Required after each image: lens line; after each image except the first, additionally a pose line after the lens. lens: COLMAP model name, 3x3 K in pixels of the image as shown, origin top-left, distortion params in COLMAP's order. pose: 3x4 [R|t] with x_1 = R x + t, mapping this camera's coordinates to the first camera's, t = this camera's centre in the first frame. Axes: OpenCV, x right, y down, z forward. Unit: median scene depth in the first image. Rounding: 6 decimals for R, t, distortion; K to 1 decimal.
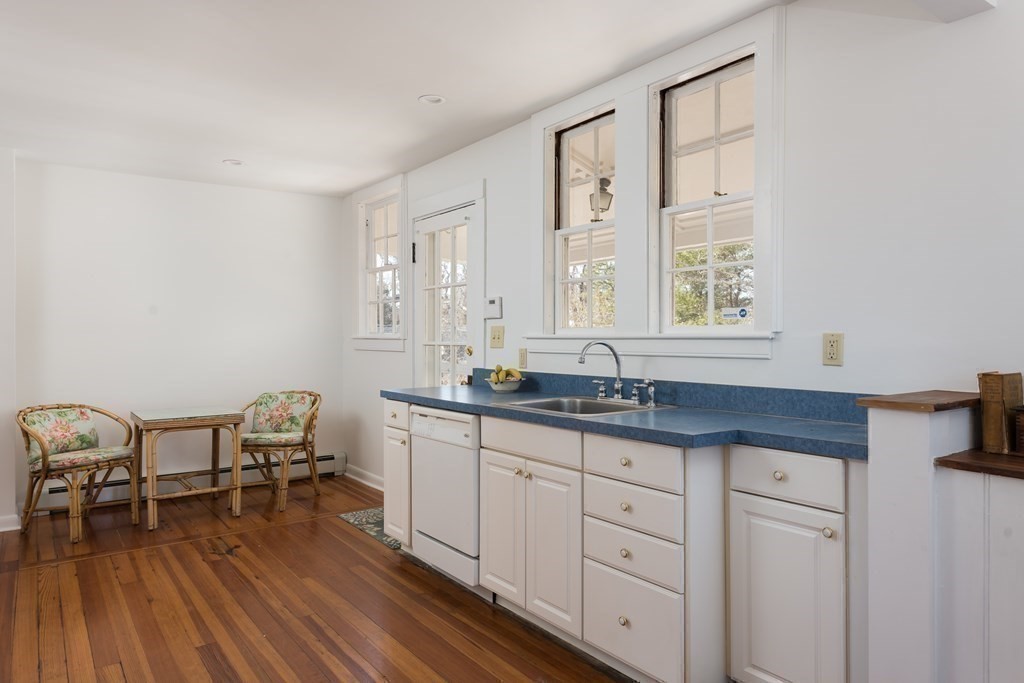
lens RADIAL K [[659.3, 0, 512.0], [0, 659.3, 341.5], [0, 0, 1]] dist [0.003904, -0.036076]
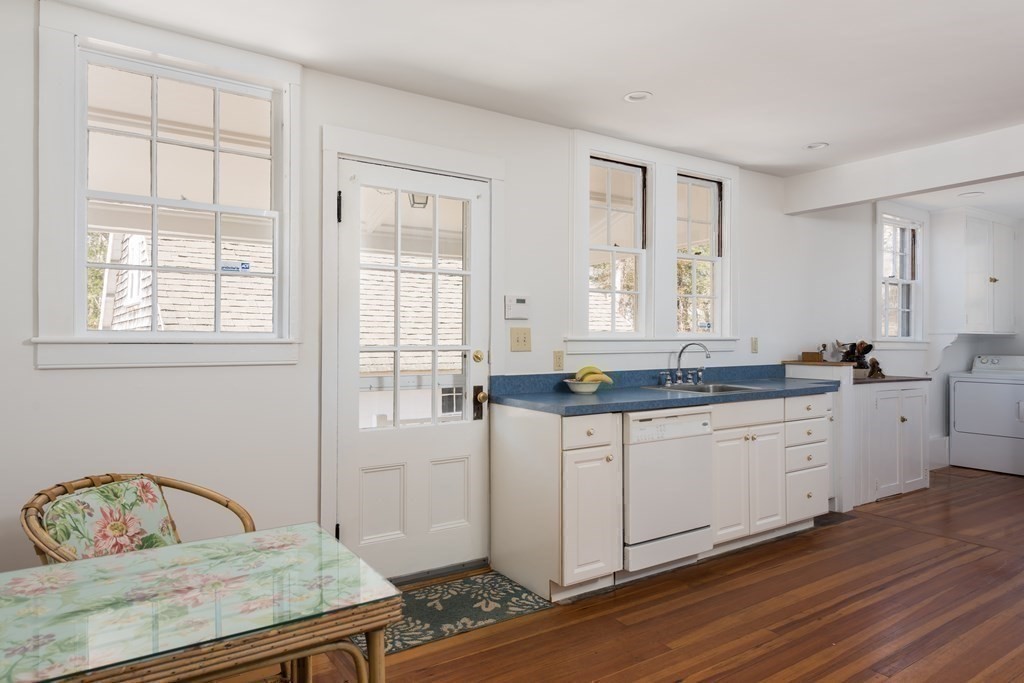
lens RADIAL K [[648.8, 0, 512.0], [0, 648.8, 341.5], [0, 0, 1]] dist [0.001888, -0.000454]
pose [[0.039741, -0.005719, 0.999194, -1.245443], [0.006204, 0.999966, 0.005477, -0.012059], [-0.999191, 0.005981, 0.039775, 1.315047]]
